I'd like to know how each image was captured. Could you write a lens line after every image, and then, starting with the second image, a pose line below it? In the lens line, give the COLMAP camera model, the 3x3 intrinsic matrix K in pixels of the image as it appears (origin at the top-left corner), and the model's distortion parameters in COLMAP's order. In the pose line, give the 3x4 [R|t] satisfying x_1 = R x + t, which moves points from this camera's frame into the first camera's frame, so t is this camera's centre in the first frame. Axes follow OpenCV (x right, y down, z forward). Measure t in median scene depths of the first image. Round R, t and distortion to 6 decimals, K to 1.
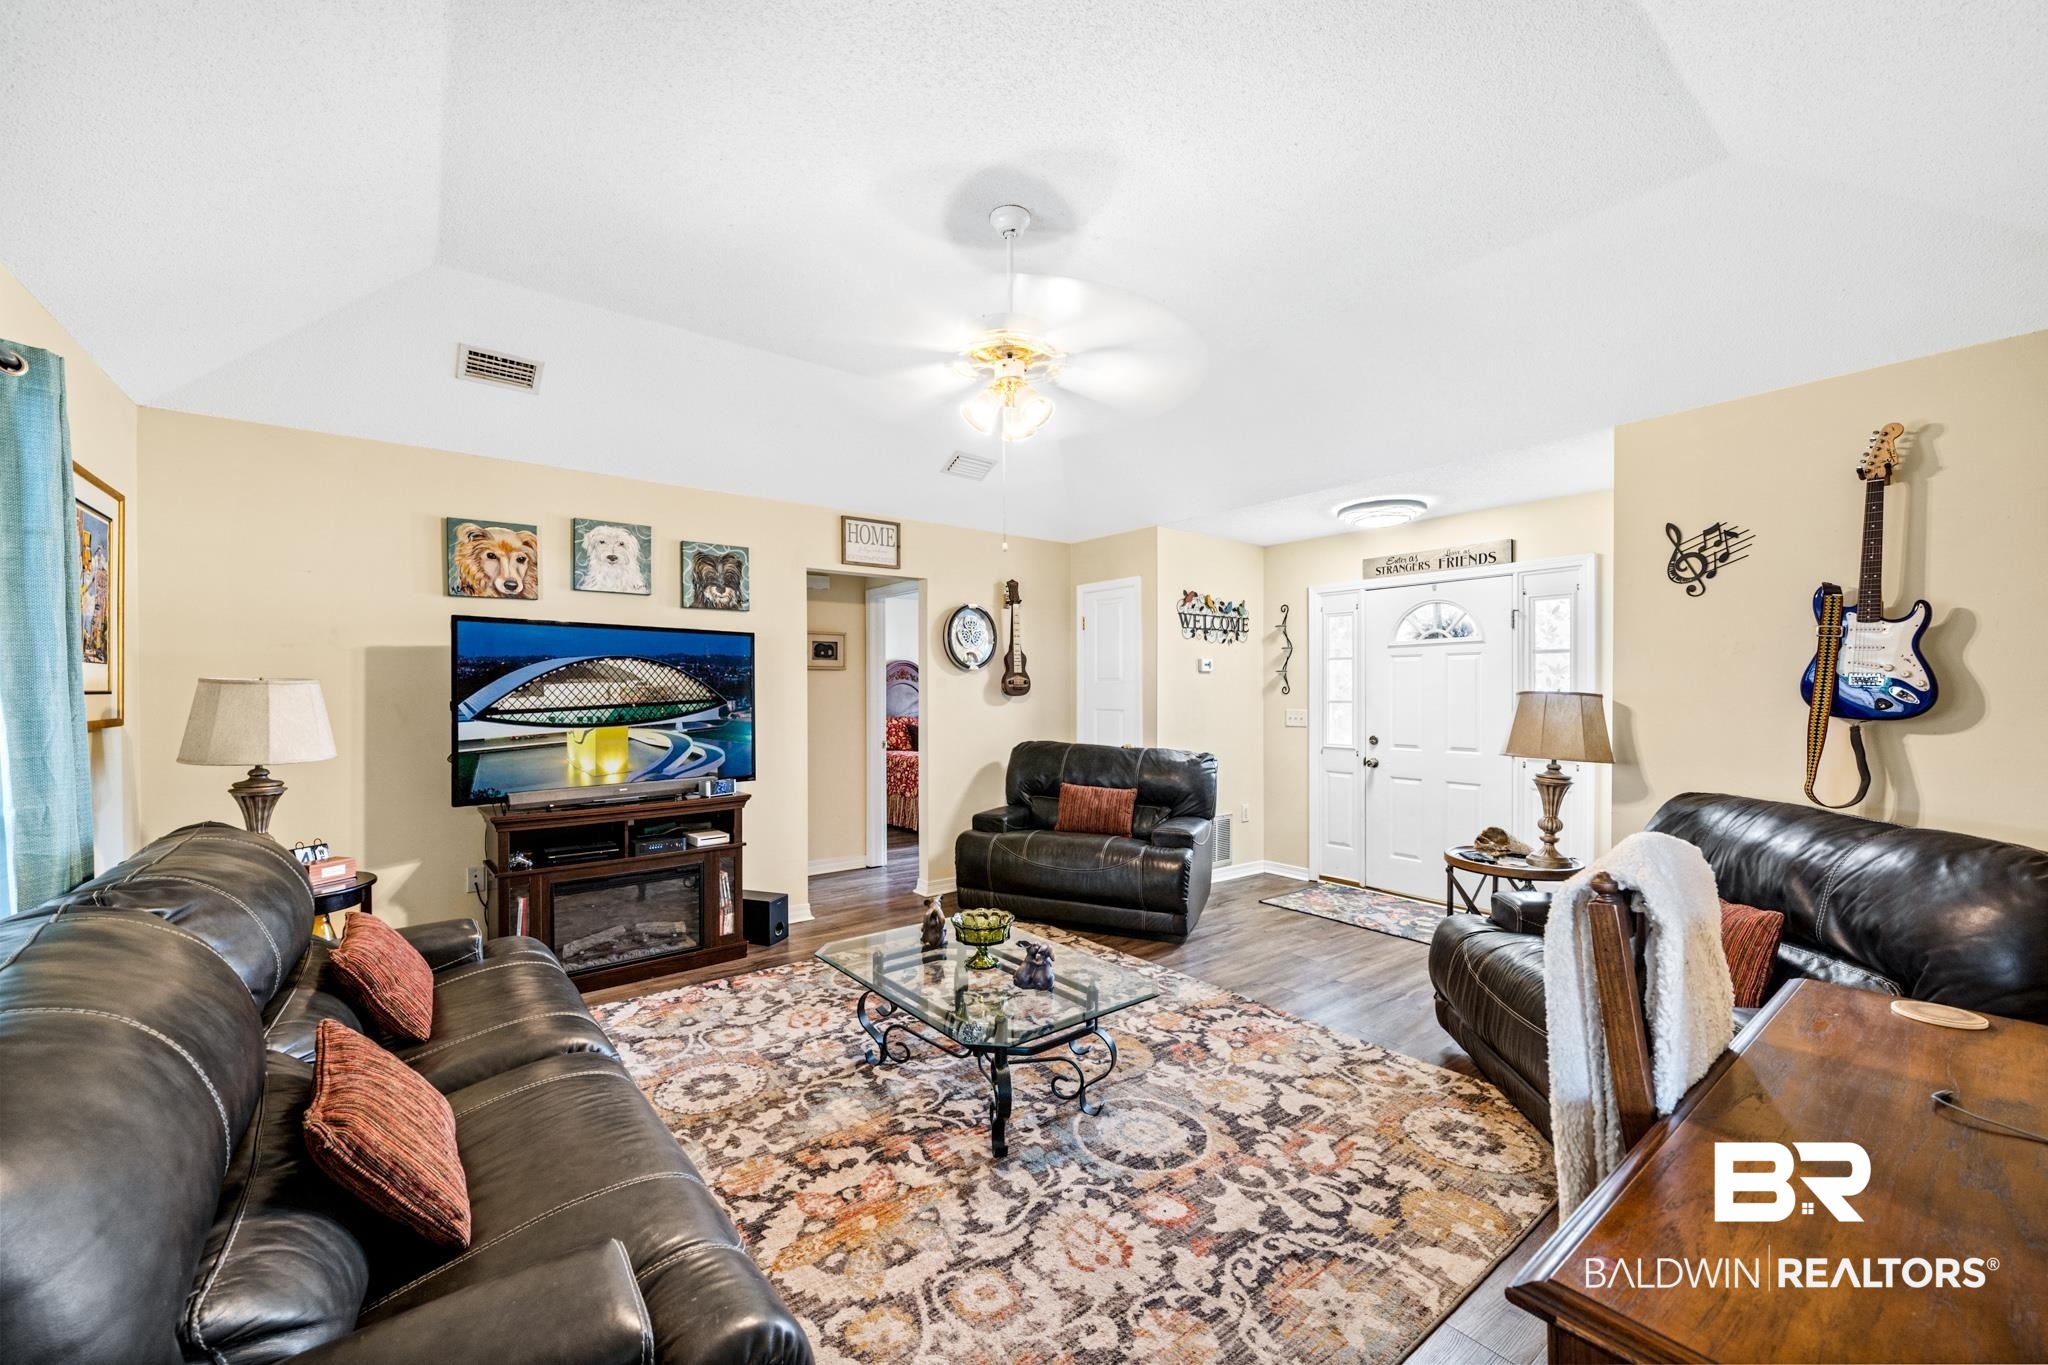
lens RADIAL K [[802.2, 0, 1018.6], [0, 802.2, 699.4], [0, 0, 1]] dist [-0.000454, -0.000743]
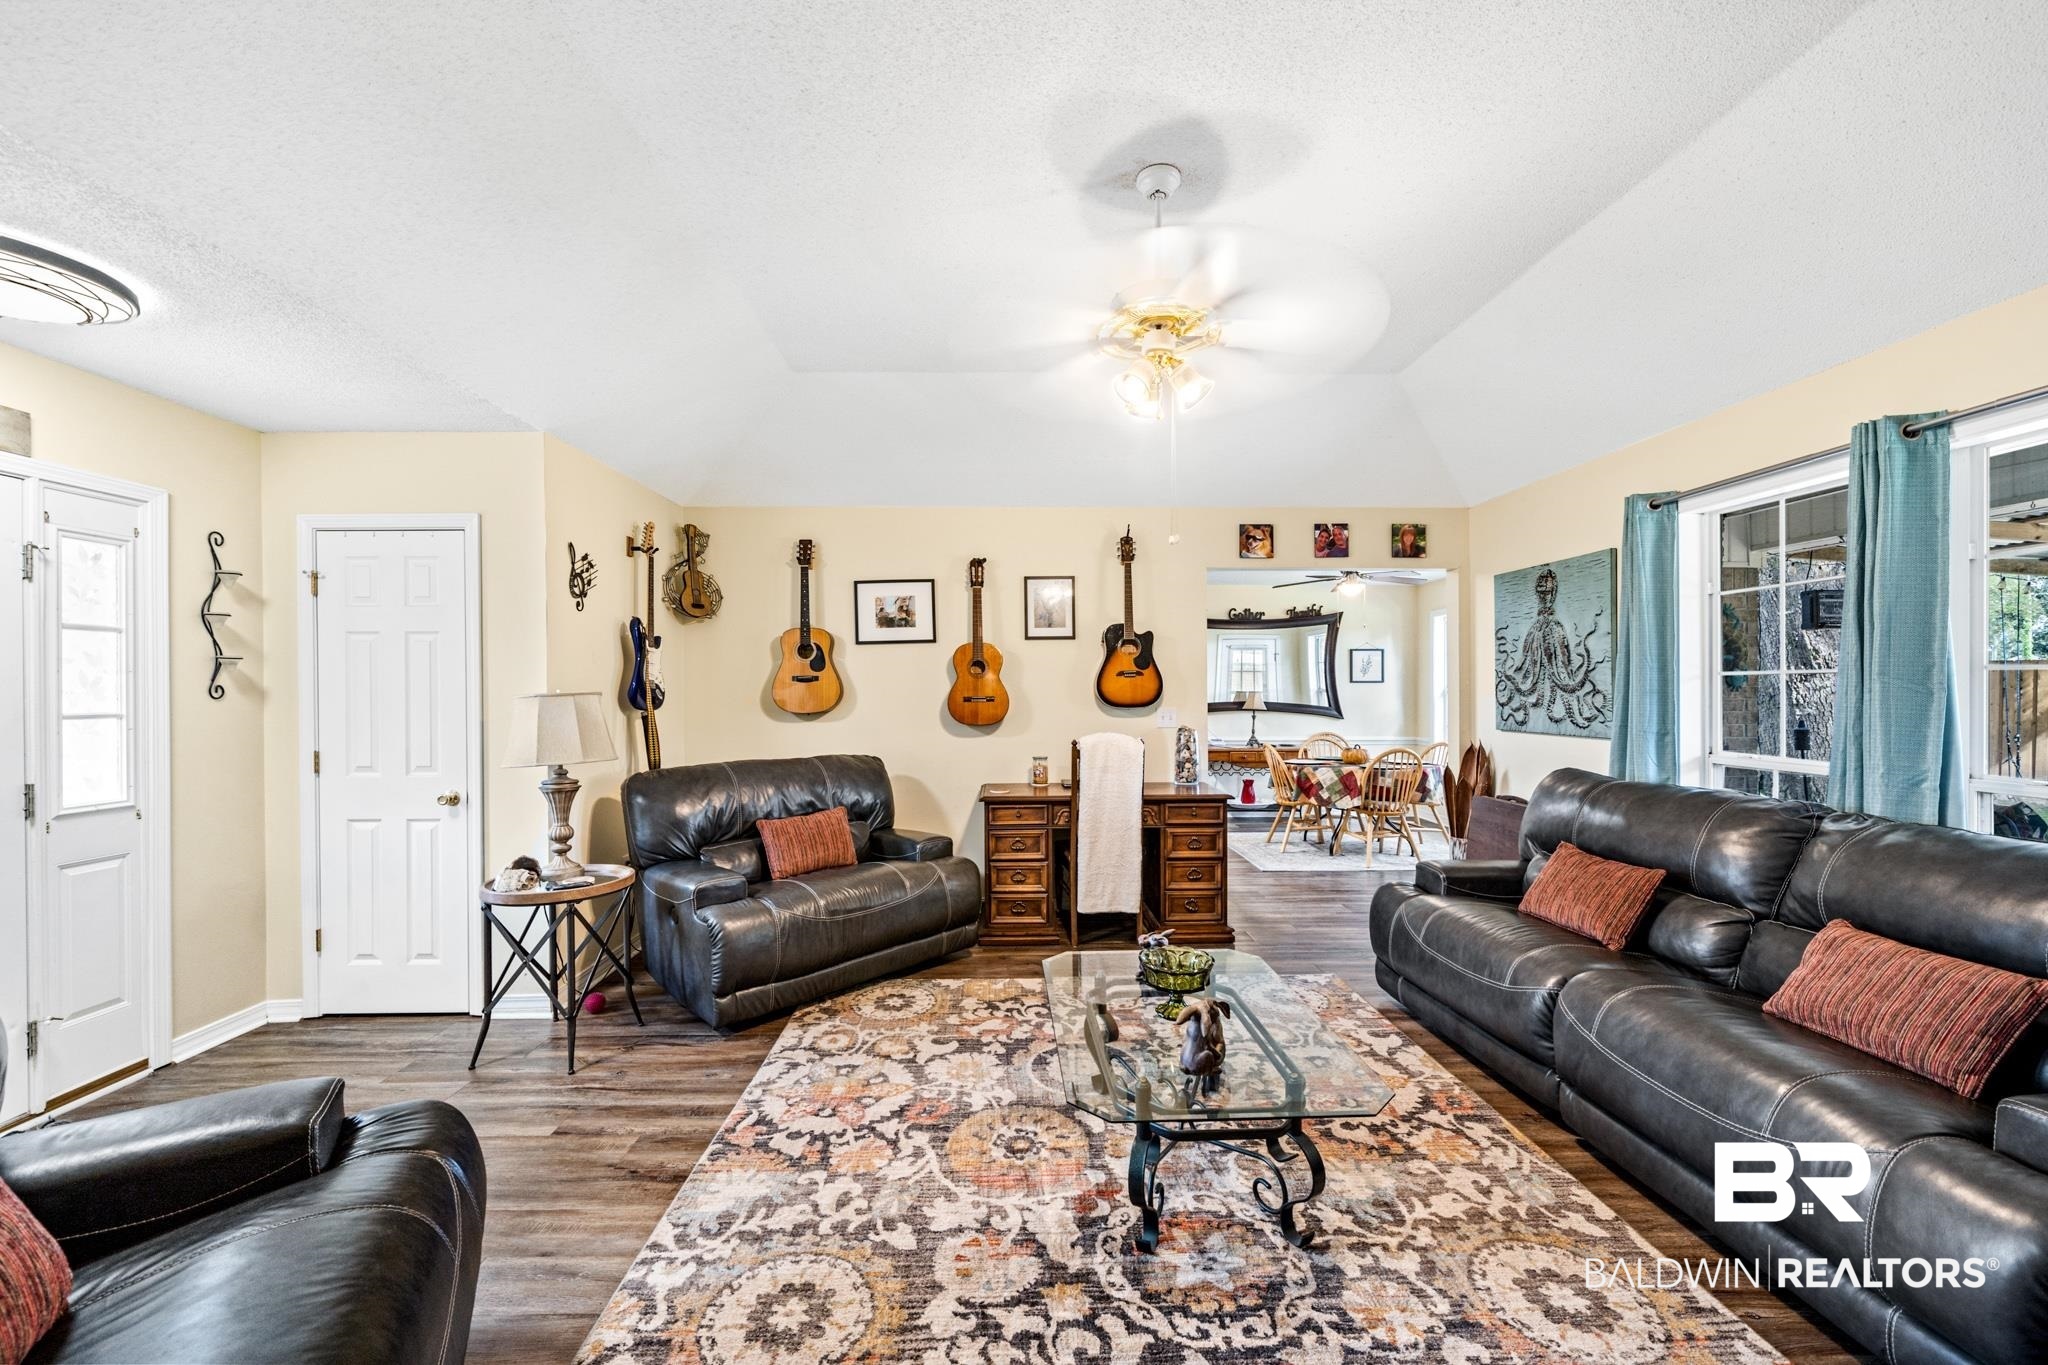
lens RADIAL K [[802.2, 0, 1019.0], [0, 802.2, 695.7], [0, 0, 1]] dist [-0.000454, -0.000743]
pose [[-0.806266, 0.000600, 0.591552, -0.421634], [0.010616, 0.999853, 0.013455, -0.017506], [-0.591457, 0.017128, -0.806154, 1.820010]]
